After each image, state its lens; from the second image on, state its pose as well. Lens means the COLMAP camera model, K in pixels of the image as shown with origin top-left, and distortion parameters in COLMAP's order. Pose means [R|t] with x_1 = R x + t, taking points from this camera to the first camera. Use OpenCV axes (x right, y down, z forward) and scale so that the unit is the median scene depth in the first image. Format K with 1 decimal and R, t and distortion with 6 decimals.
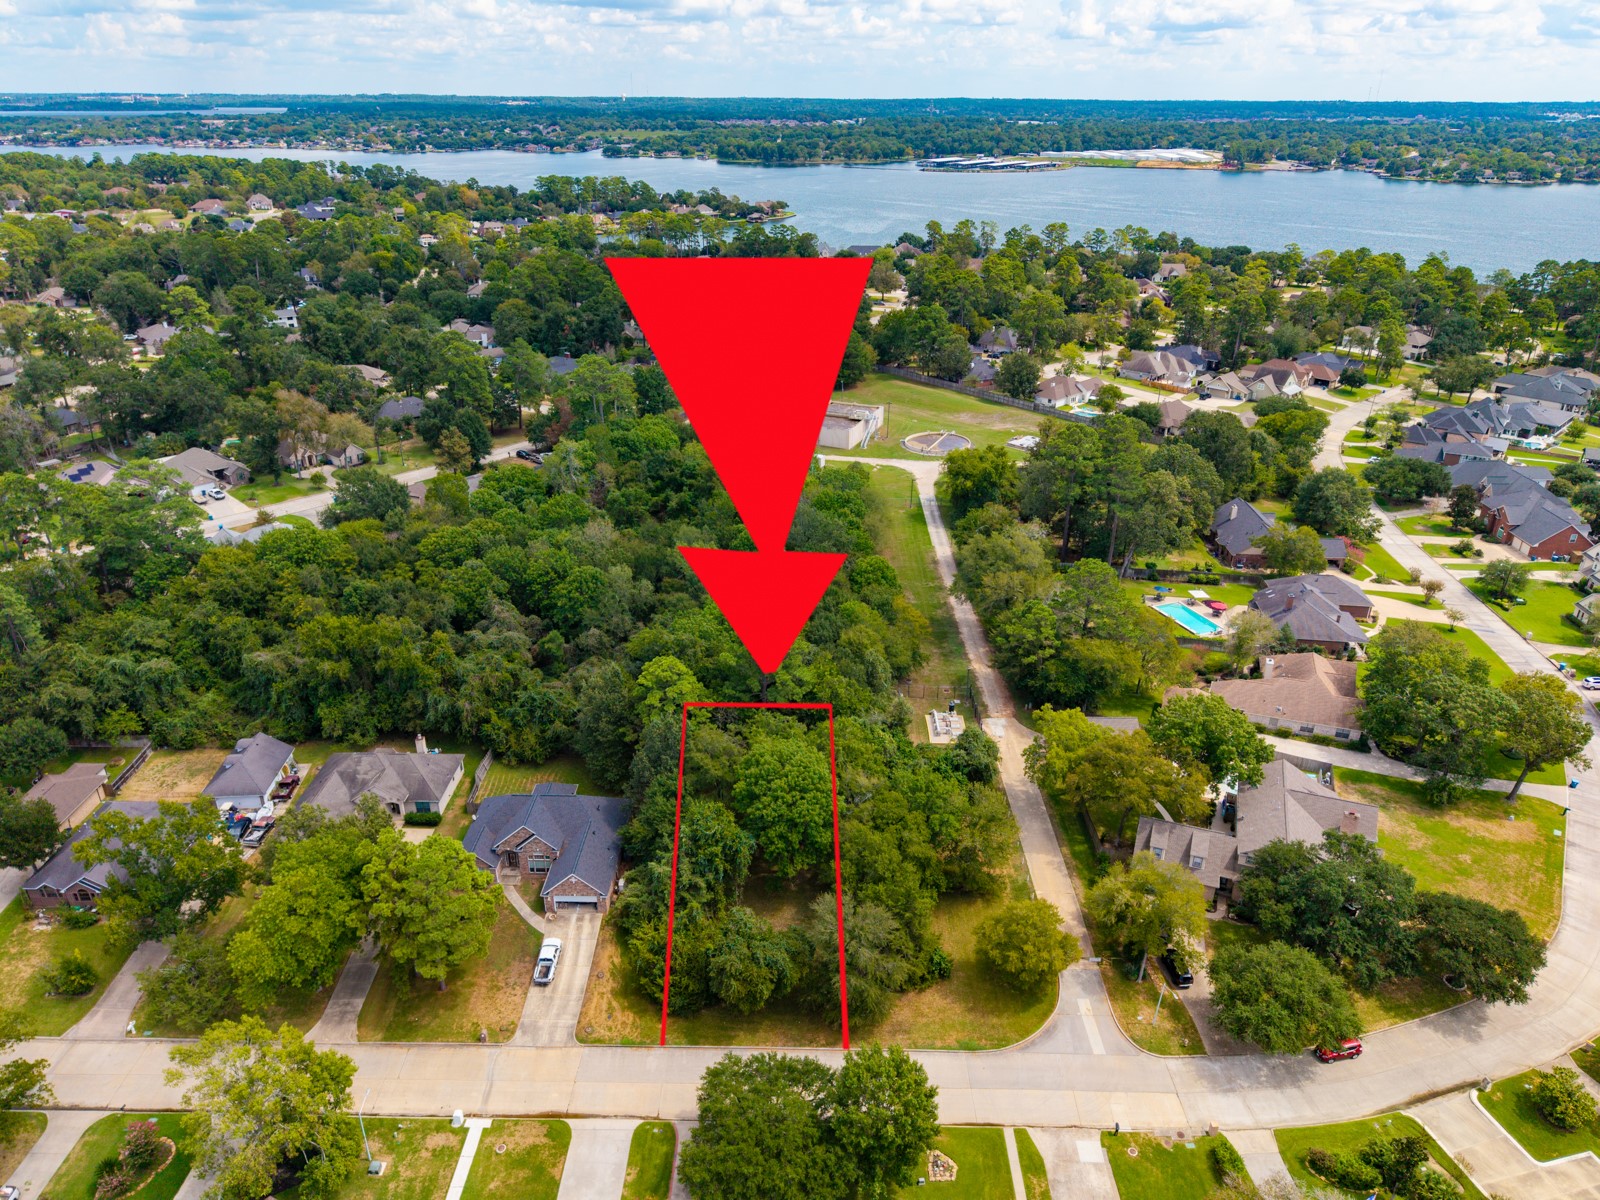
lens RADIAL K [[1095.8, 0, 800.0], [0, 1095.8, 600.0], [0, 0, 1]] dist [0.057169, -0.002403]
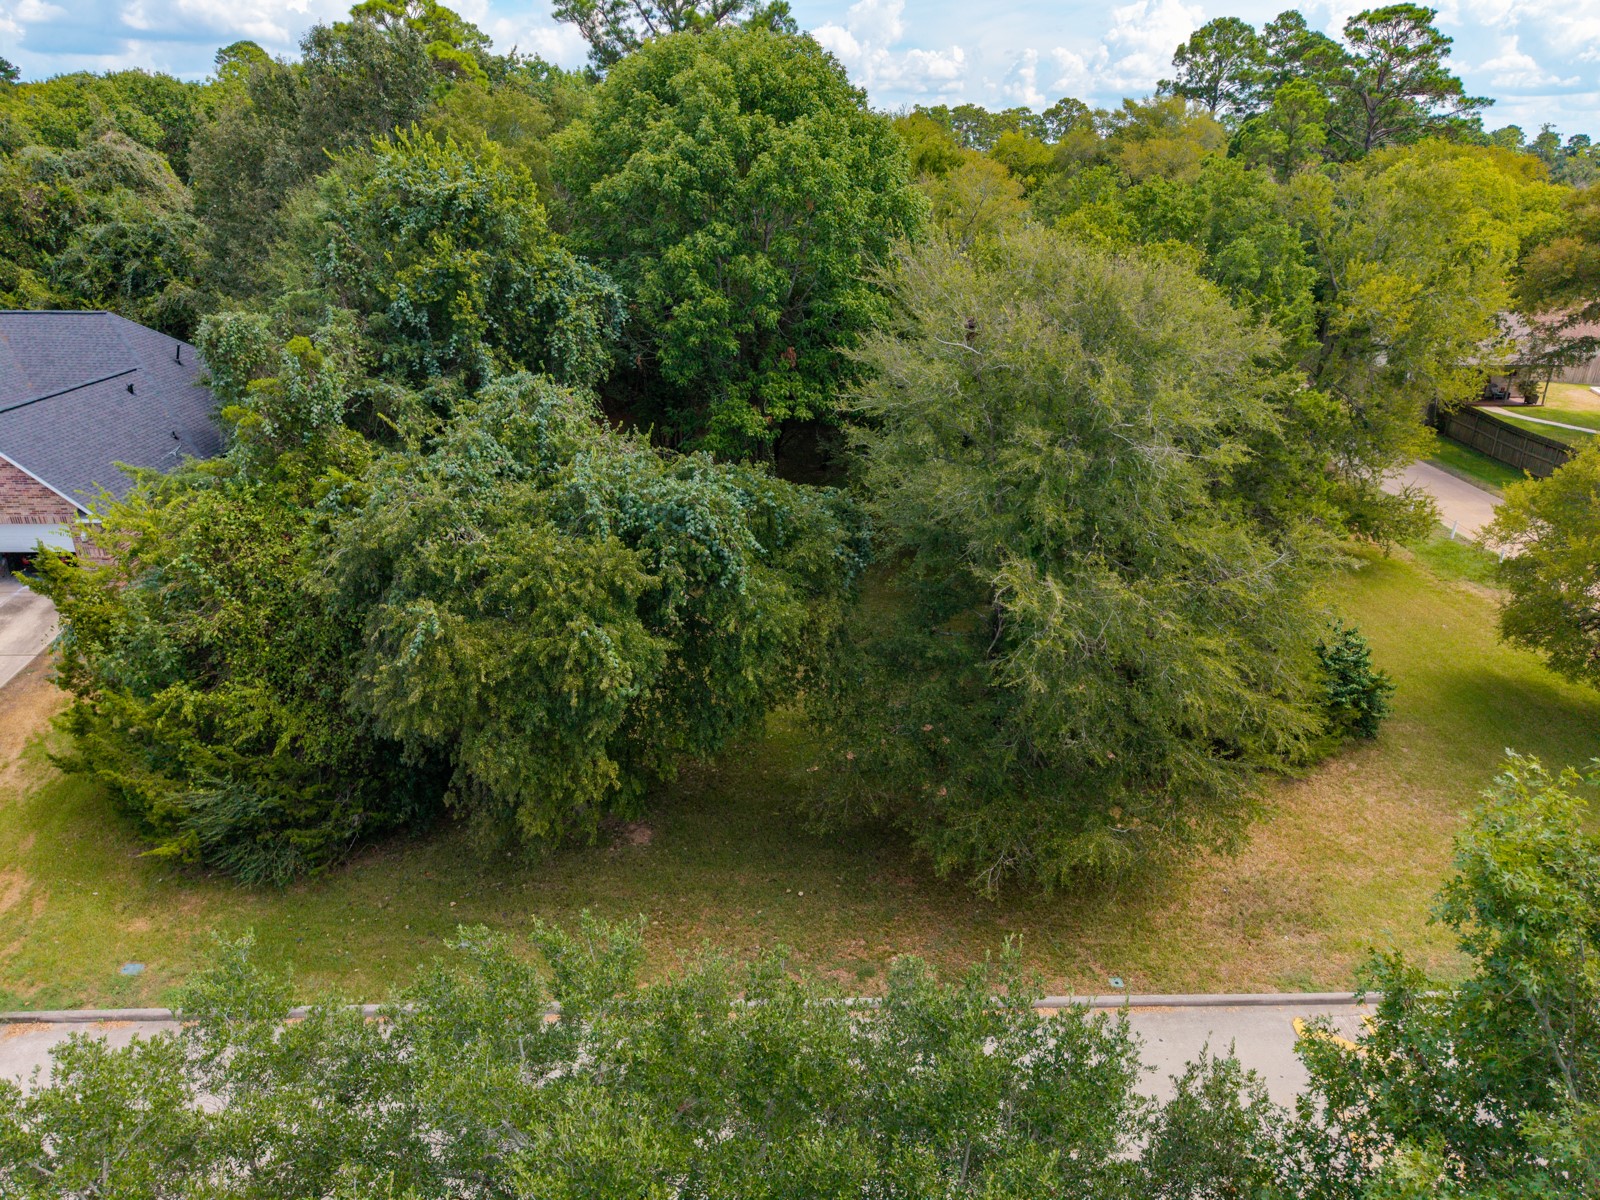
lens RADIAL K [[1082.8, 0, 800.0], [0, 1082.8, 600.0], [0, 0, 1]] dist [-0.006220, 0.001371]
pose [[0.999181, -0.019346, 0.035537, -0.007064], [0.021707, 0.997496, -0.067308, 0.319490], [-0.034146, 0.068025, 0.997099, 0.738658]]
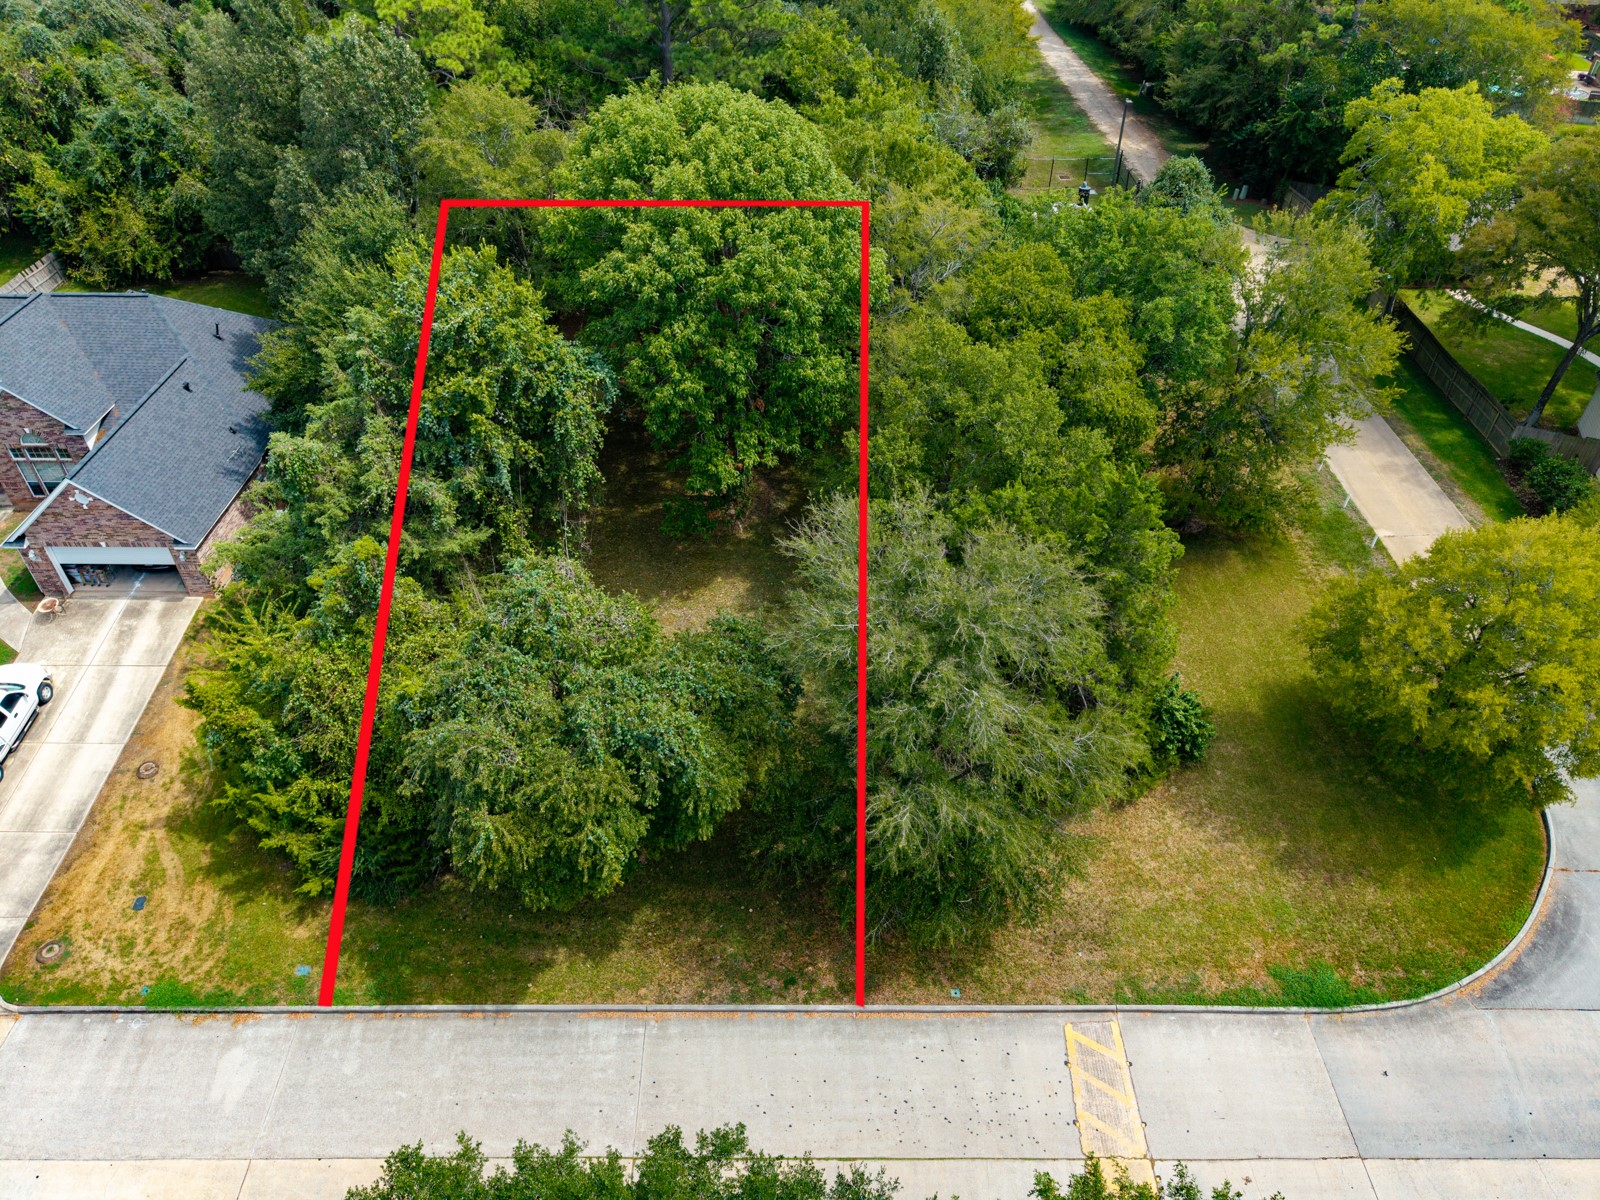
lens RADIAL K [[1095.0, 0, 800.0], [0, 1095.0, 600.0], [0, 0, 1]] dist [0.002252, -0.003274]
pose [[0.999874, -0.012877, 0.009241, 0.010818], [0.010282, 0.970693, 0.240102, 0.209582], [-0.012062, -0.239977, 0.970704, 0.678677]]
